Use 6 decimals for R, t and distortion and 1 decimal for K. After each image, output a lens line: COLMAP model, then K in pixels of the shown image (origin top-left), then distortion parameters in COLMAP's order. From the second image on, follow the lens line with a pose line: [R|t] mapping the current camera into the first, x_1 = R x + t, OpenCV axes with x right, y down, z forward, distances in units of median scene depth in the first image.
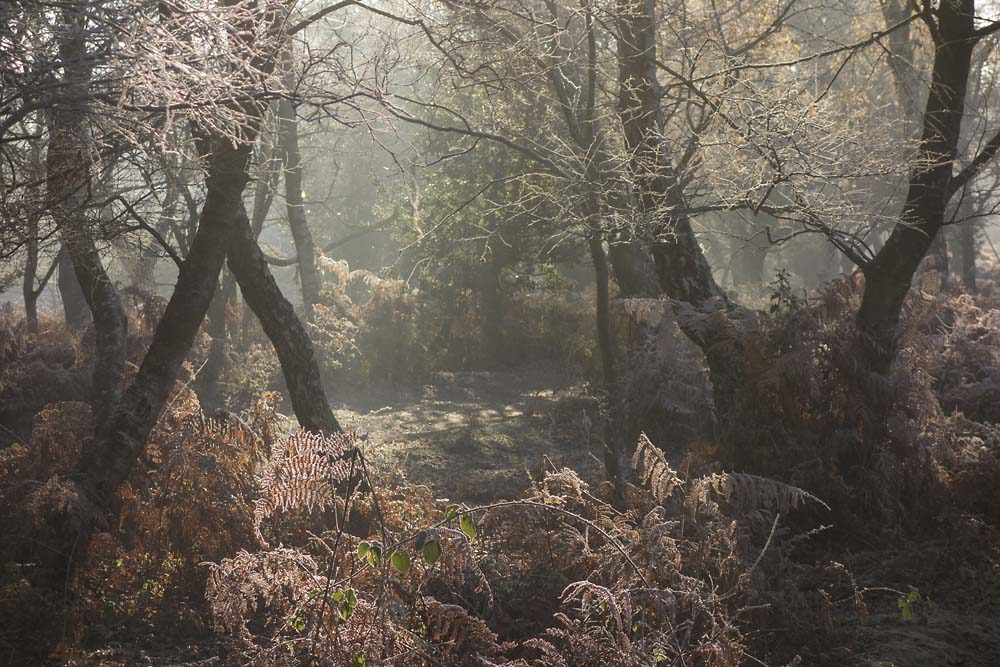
lens RADIAL K [[2526.3, 0, 500.1], [0, 2526.3, 353.9], [0, 0, 1]] dist [0.020089, 0.661136]
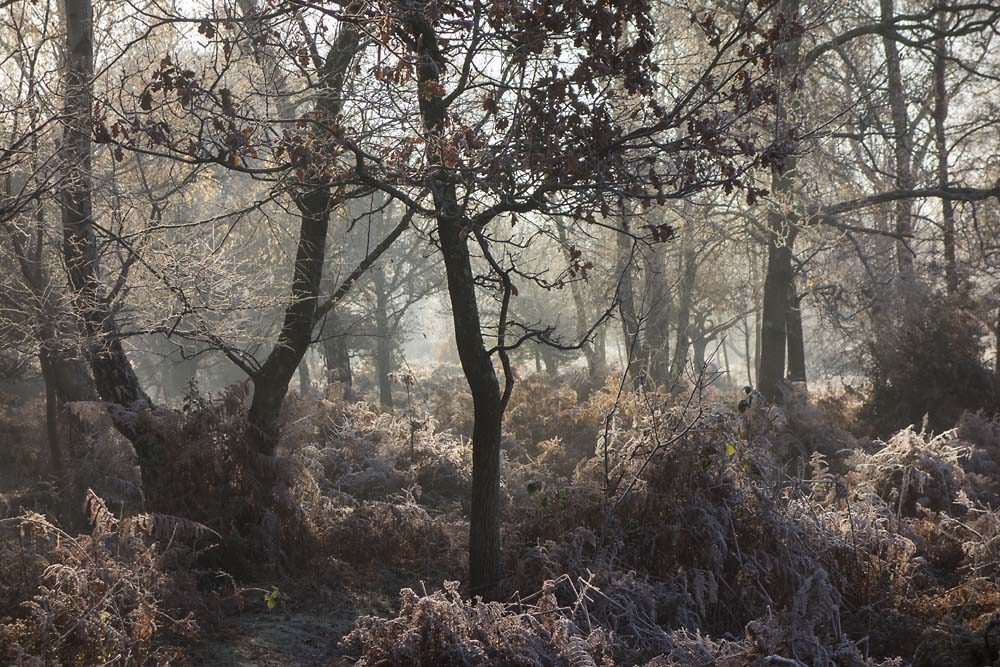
lens RADIAL K [[2526.3, 0, 500.1], [0, 2526.3, 353.9], [0, 0, 1]] dist [0.020089, 0.661136]
pose [[0.975154, -0.012107, 0.221196, -0.023774], [0.022309, 0.998796, -0.043682, 0.015530], [-0.220401, 0.047531, 0.974251, -0.328784]]
